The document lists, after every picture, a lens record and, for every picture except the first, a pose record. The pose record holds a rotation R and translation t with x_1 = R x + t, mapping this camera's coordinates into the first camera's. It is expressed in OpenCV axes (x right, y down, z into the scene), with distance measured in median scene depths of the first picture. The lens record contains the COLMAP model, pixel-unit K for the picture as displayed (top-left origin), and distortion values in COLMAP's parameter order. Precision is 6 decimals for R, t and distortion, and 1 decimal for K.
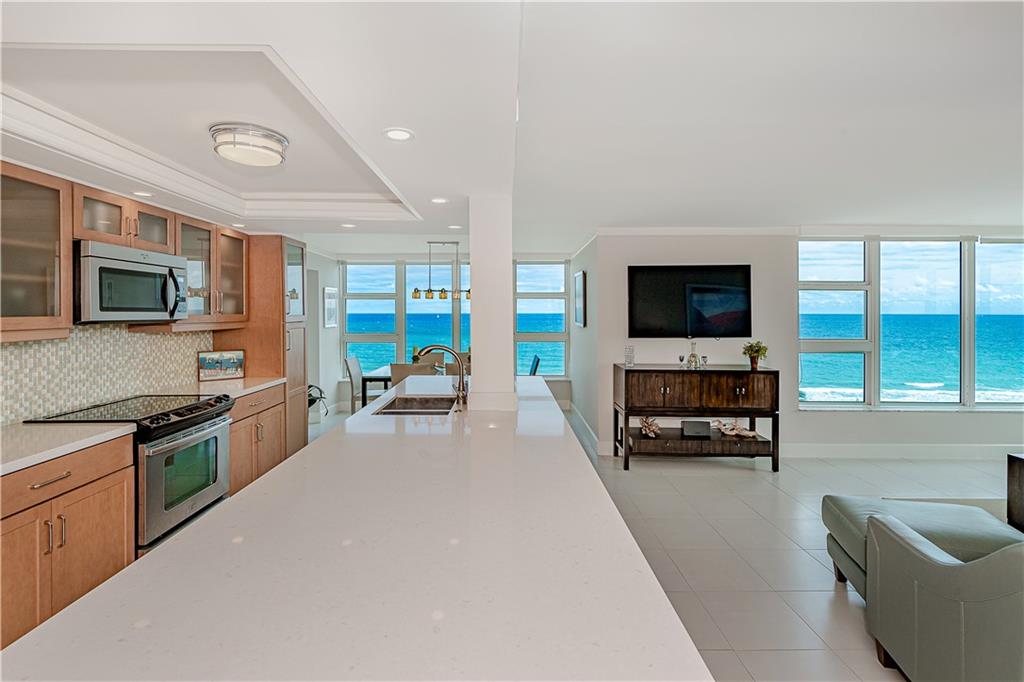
lens RADIAL K [[493.3, 0, 499.3], [0, 493.3, 313.4], [0, 0, 1]] dist [0.014293, -0.000243]
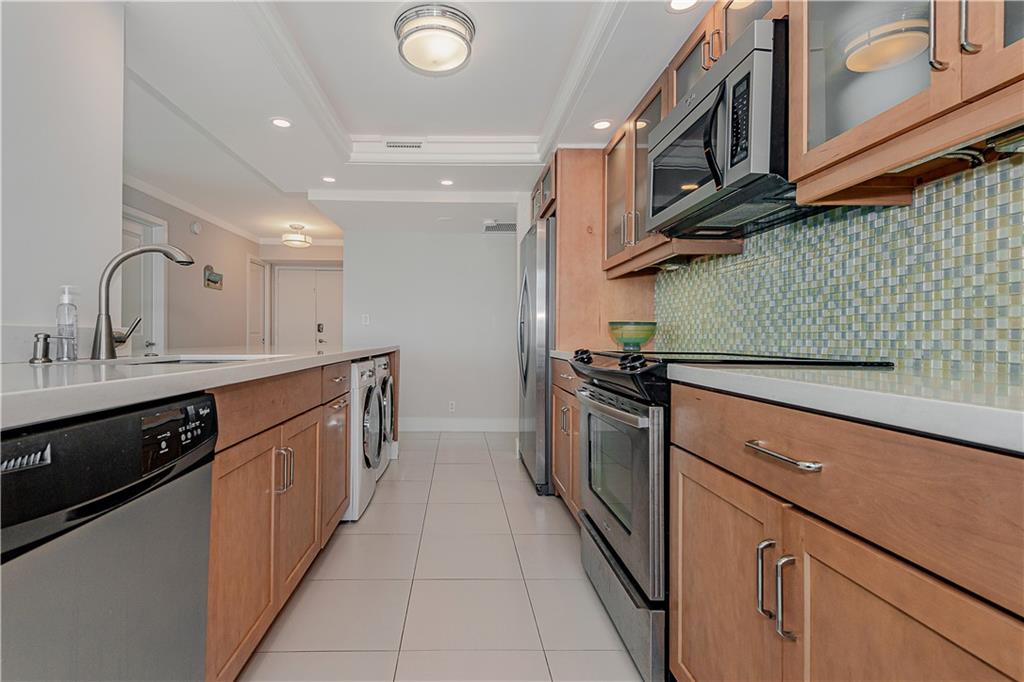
lens RADIAL K [[491.3, 0, 468.6], [0, 491.3, 338.8], [0, 0, 1]] dist [0.012874, -0.000937]
pose [[-0.999744, -0.000311, -0.022609, -0.411076], [-0.000543, 0.999948, 0.010224, 0.151109], [0.022604, 0.010233, -0.999692, 1.489594]]
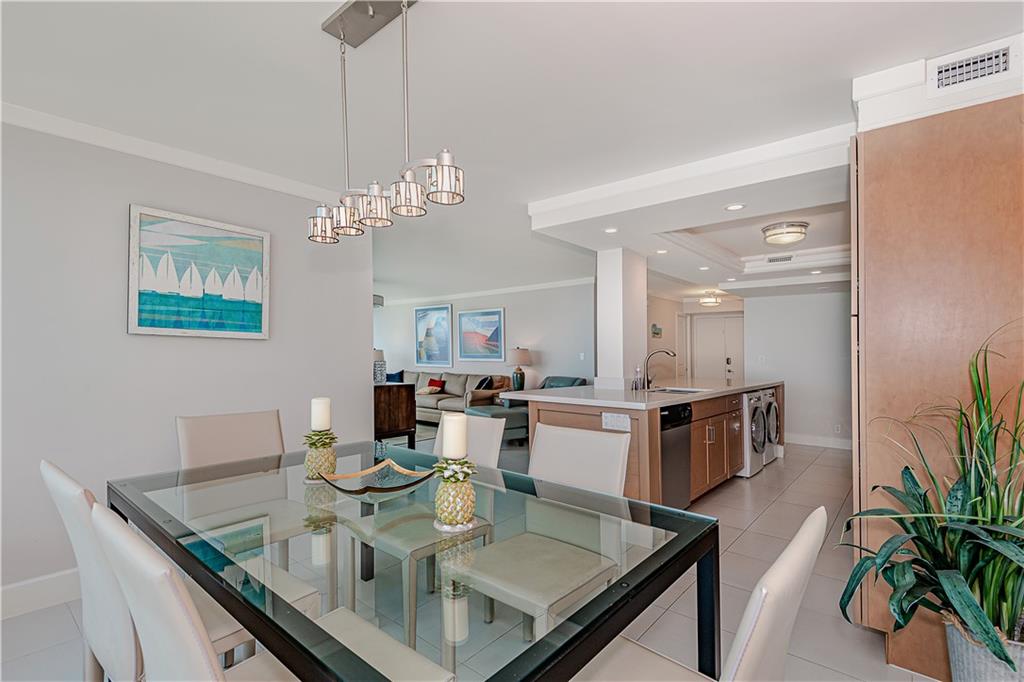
lens RADIAL K [[469.3, 0, 510.9], [0, 469.3, 338.5], [0, 0, 1]] dist [0.001947, -0.000026]
pose [[-0.758575, 0.021870, 0.651219, -0.650094], [0.001241, 0.999483, -0.032121, 0.072490], [-0.651585, -0.023558, -0.758210, 2.287488]]
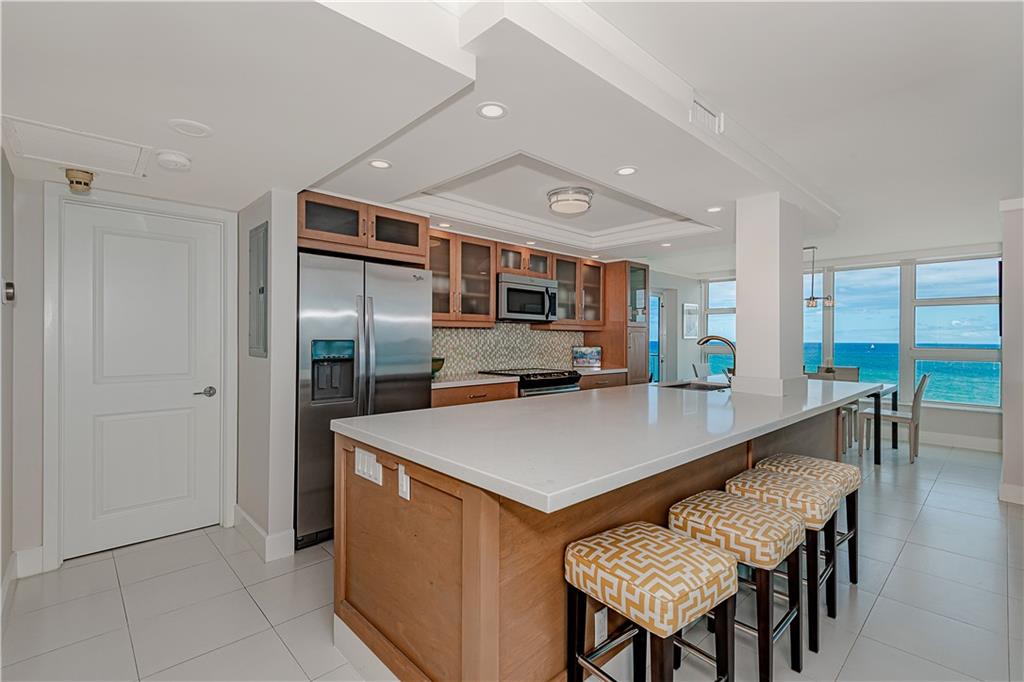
lens RADIAL K [[458.3, 0, 510.5], [0, 458.3, 340.5], [0, 0, 1]] dist [-0.000398, -0.000131]
pose [[0.692049, 0.005825, -0.721827, 0.320002], [-0.009125, 0.999958, -0.000679, 0.080669], [0.721793, 0.007057, 0.692073, -0.098227]]
